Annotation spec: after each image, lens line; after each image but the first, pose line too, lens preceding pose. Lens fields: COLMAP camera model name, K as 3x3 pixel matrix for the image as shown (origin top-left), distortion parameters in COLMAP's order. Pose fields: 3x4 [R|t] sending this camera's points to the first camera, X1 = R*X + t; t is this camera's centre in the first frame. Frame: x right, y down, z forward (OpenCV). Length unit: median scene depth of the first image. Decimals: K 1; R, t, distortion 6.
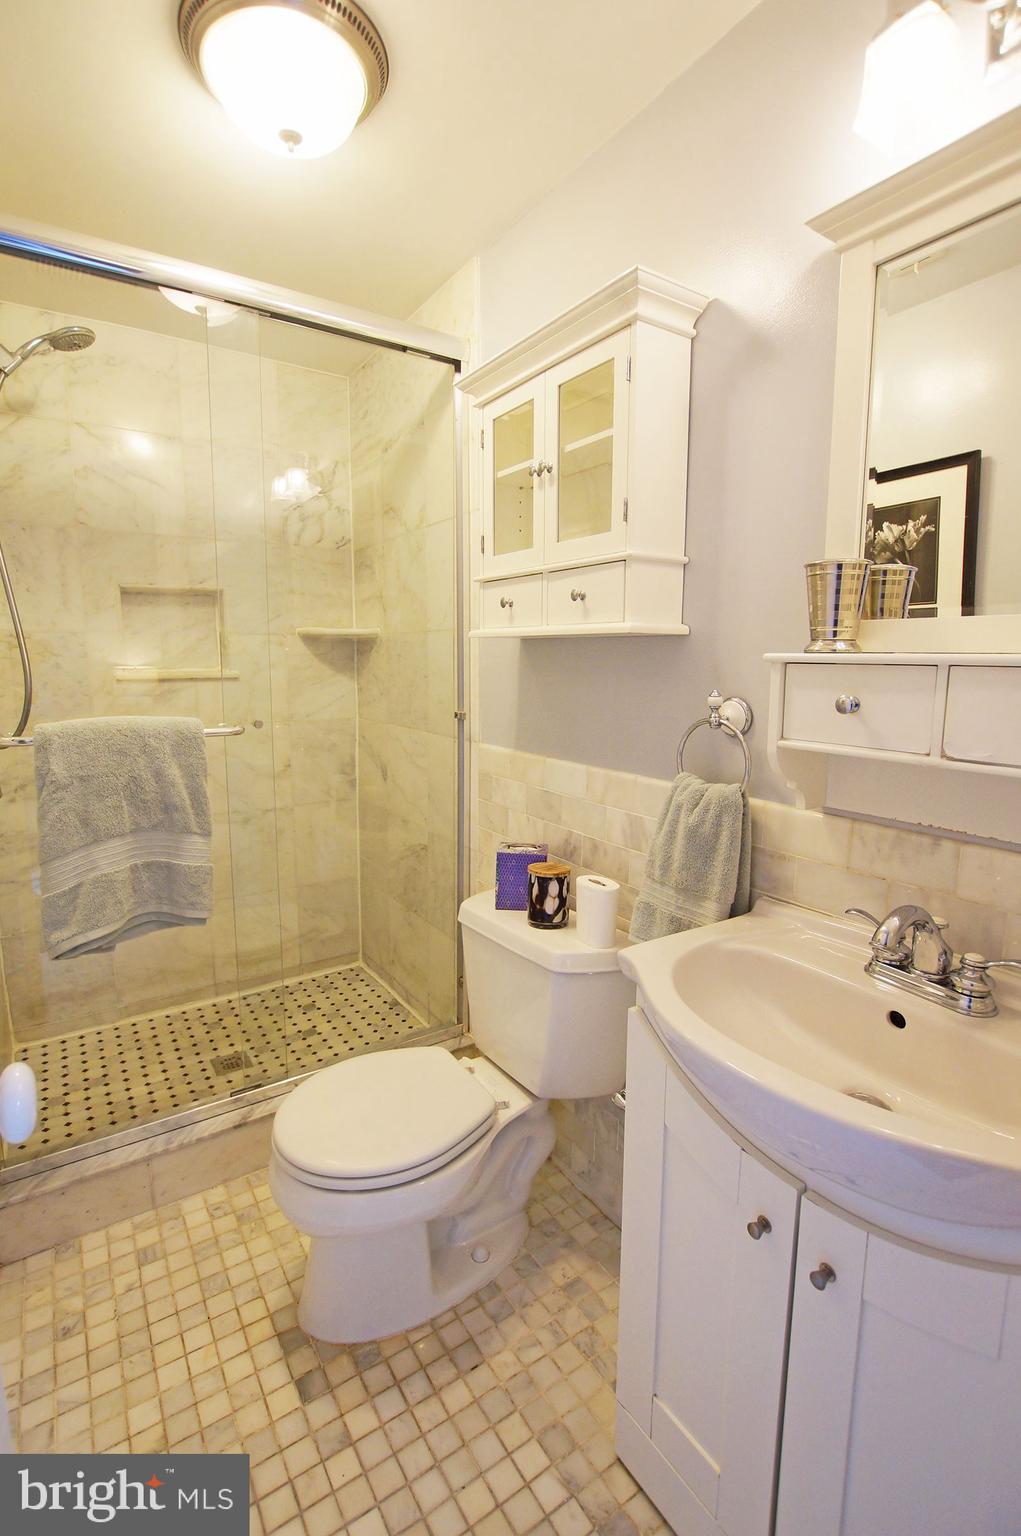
lens RADIAL K [[706.9, 0, 510.5], [0, 706.9, 768.0], [0, 0, 1]] dist [-0.002477, -0.000533]
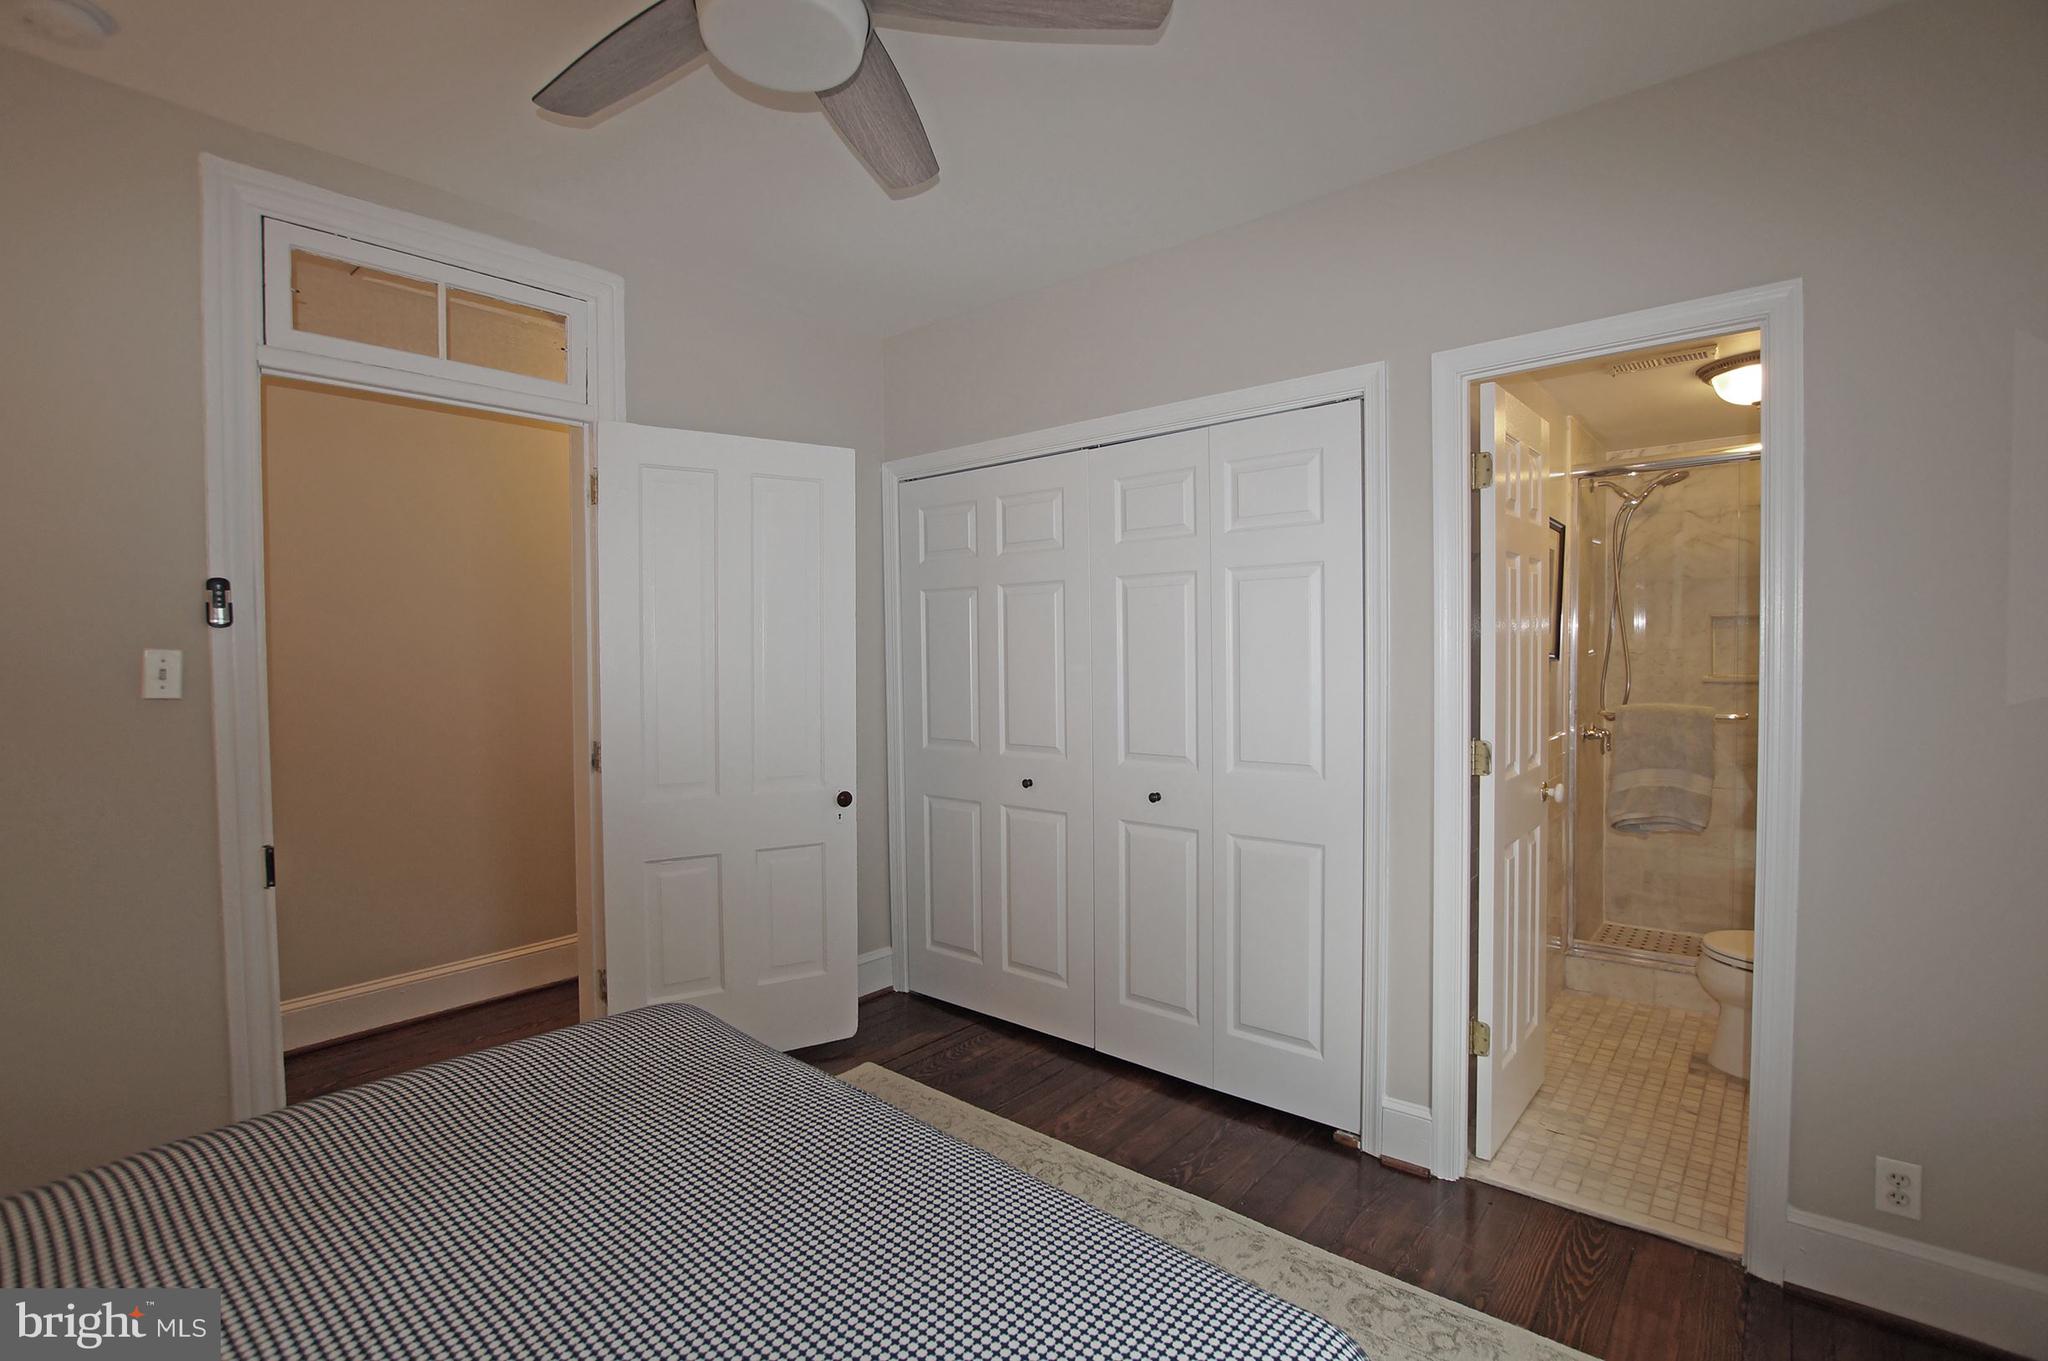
lens RADIAL K [[942.6, 0, 1024.0], [0, 942.6, 680.5], [0, 0, 1]] dist [-0.002477, -0.000533]
pose [[0.292258, 0.021812, -0.956091, 1.372692], [-0.131594, 0.991147, -0.017614, 0.141183], [0.947243, 0.130964, 0.292541, -1.347387]]
